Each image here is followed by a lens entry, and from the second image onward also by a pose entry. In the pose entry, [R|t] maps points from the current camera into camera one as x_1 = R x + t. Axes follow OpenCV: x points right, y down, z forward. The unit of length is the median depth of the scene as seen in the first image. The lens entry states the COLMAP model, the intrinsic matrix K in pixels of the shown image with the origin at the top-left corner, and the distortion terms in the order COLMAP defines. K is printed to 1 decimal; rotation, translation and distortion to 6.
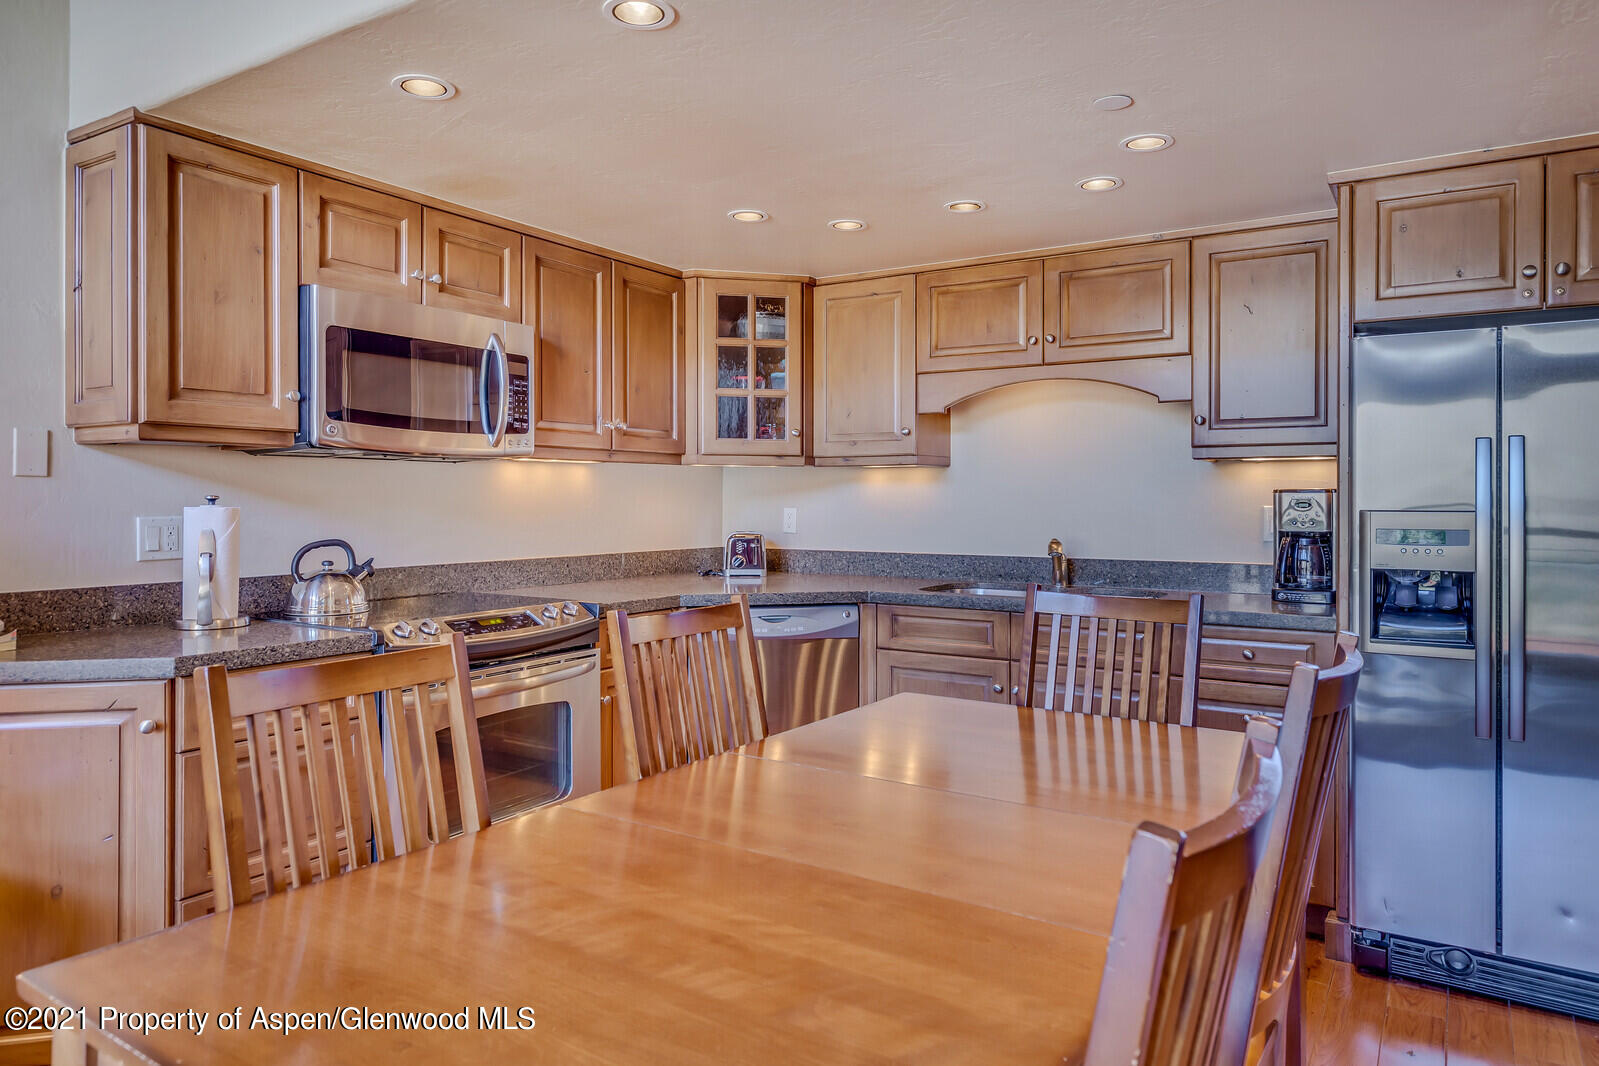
lens RADIAL K [[1021.9, 0, 793.9], [0, 1021.9, 495.4], [0, 0, 1]] dist [-0.005605, -0.001284]
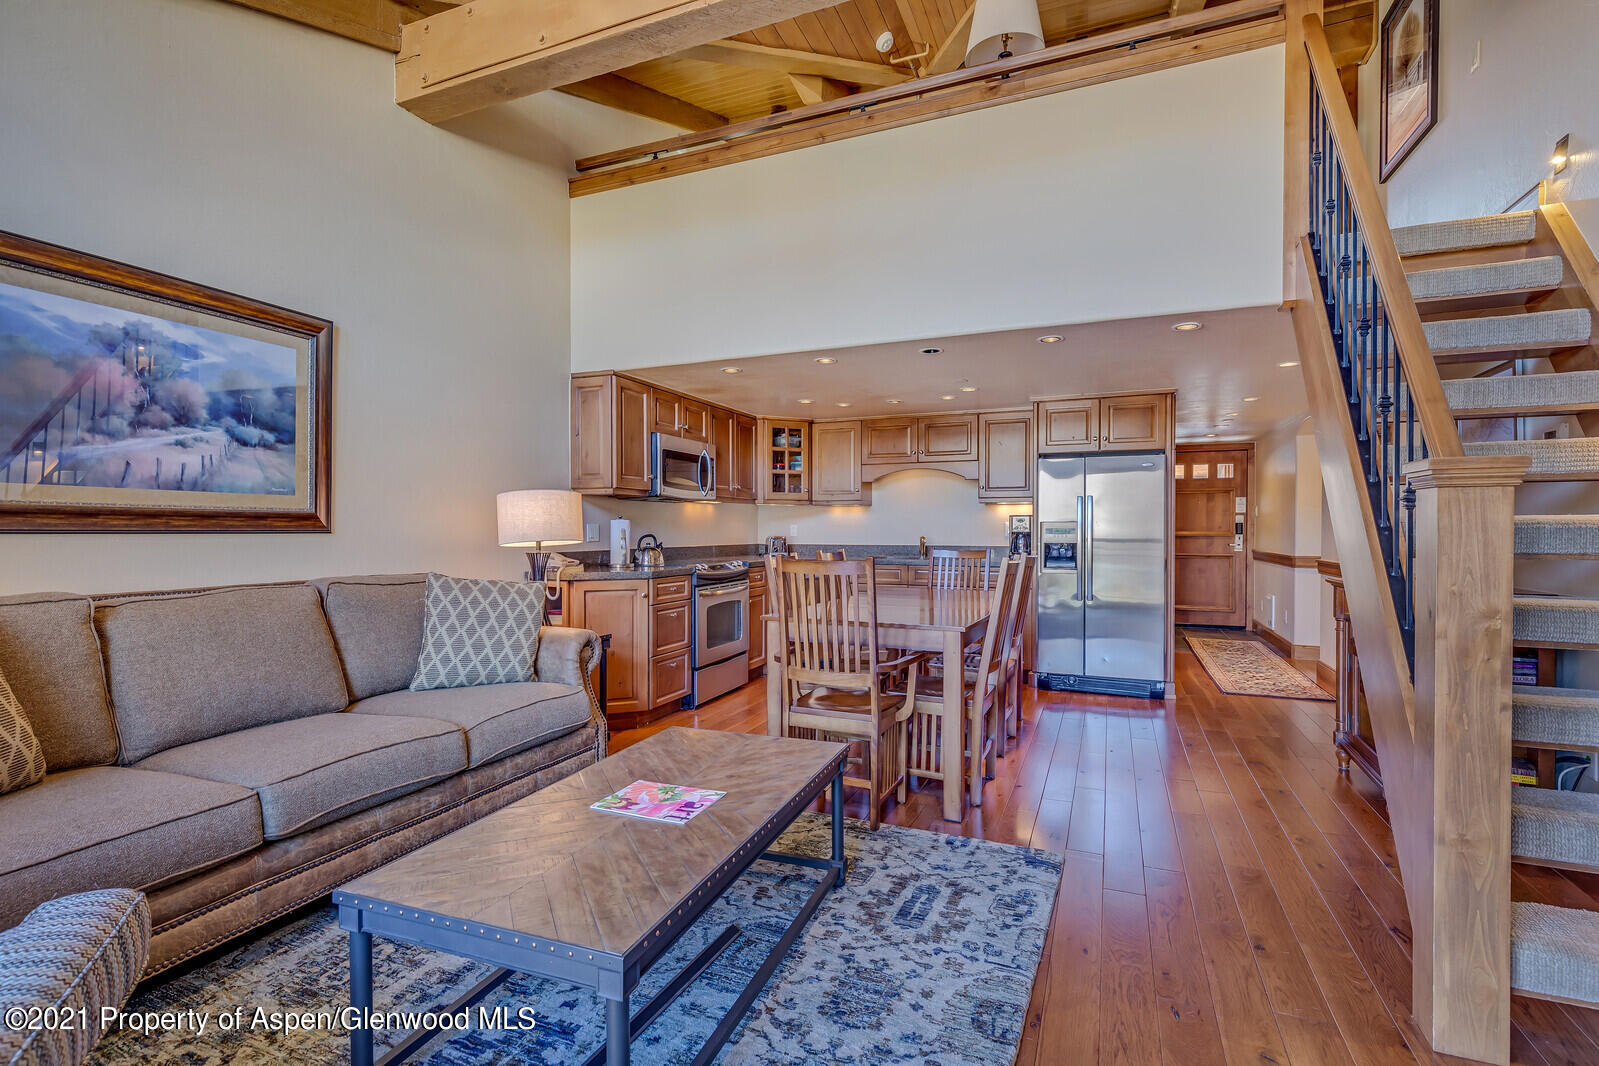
lens RADIAL K [[779.3, 0, 786.2], [0, 779.3, 532.8], [0, 0, 1]] dist [-0.003302, -0.000355]
pose [[0.984719, -0.001322, 0.174147, -0.414327], [-0.000036, 0.999970, 0.007791, 0.022758], [-0.174152, -0.007678, 0.984689, -0.810989]]
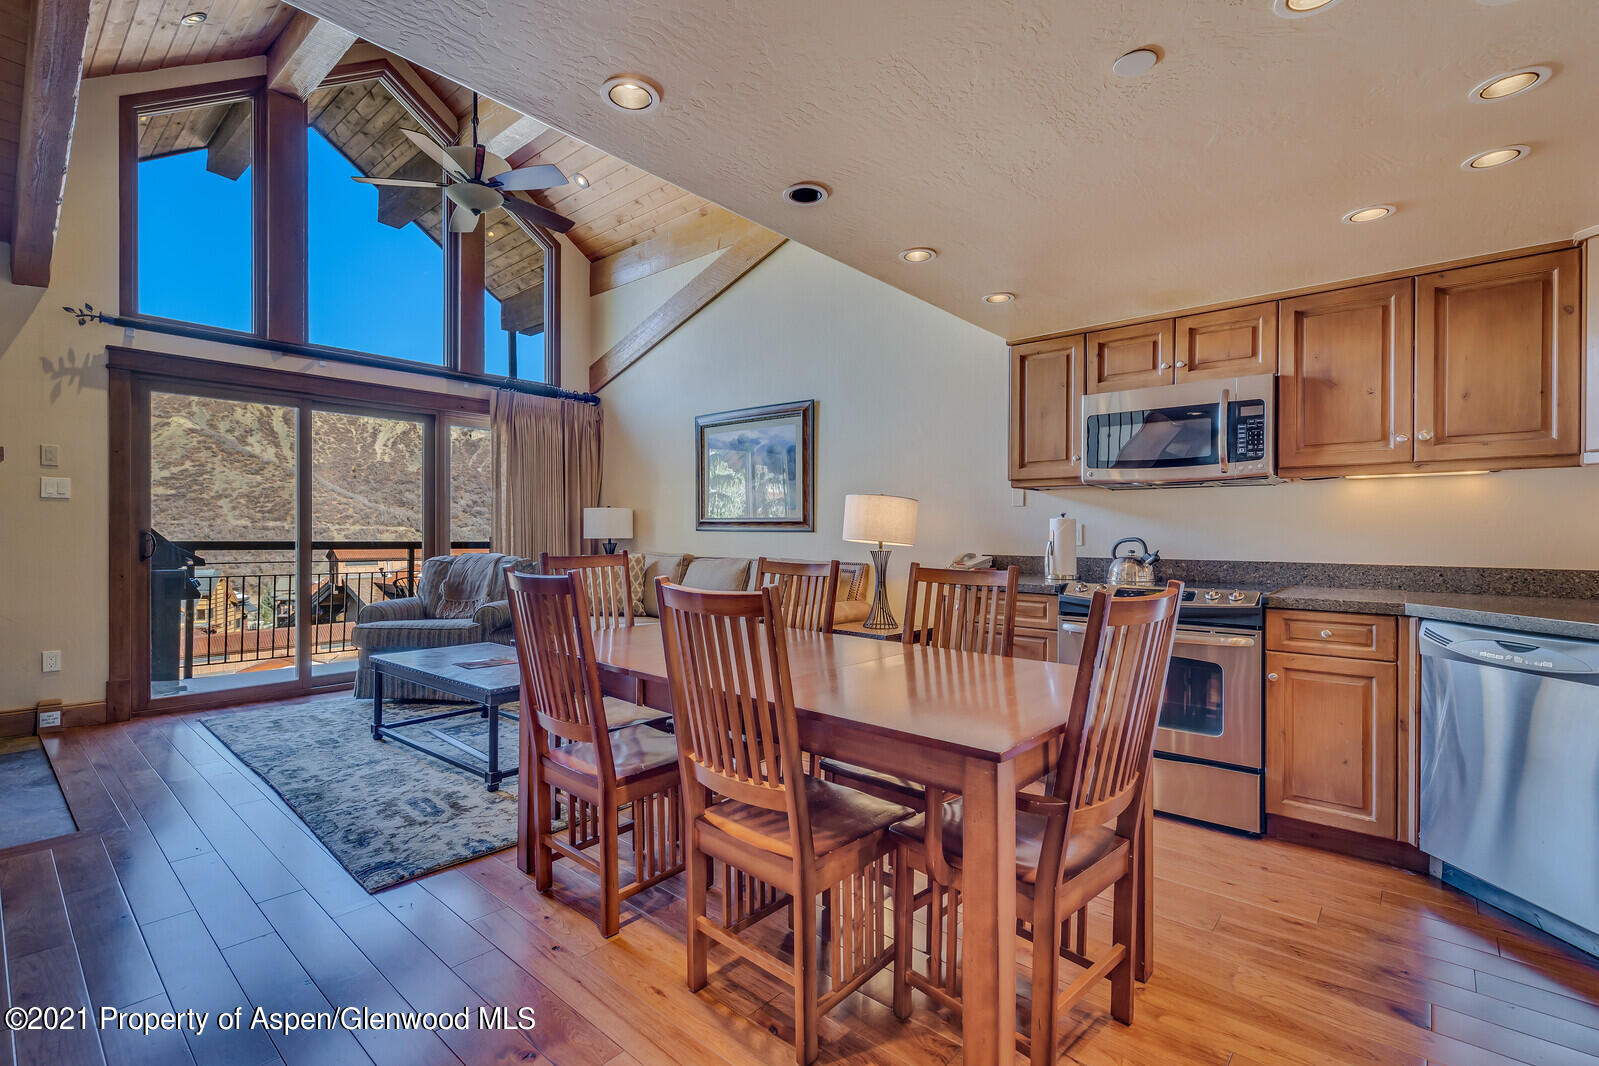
lens RADIAL K [[715.9, 0, 791.4], [0, 715.9, 535.0], [0, 0, 1]] dist [-0.002285, -0.000102]
pose [[-0.155123, 0.003186, -0.987890, 0.722268], [-0.001230, 0.999993, 0.003418, 0.031941], [0.987894, 0.001746, -0.155118, 0.563556]]
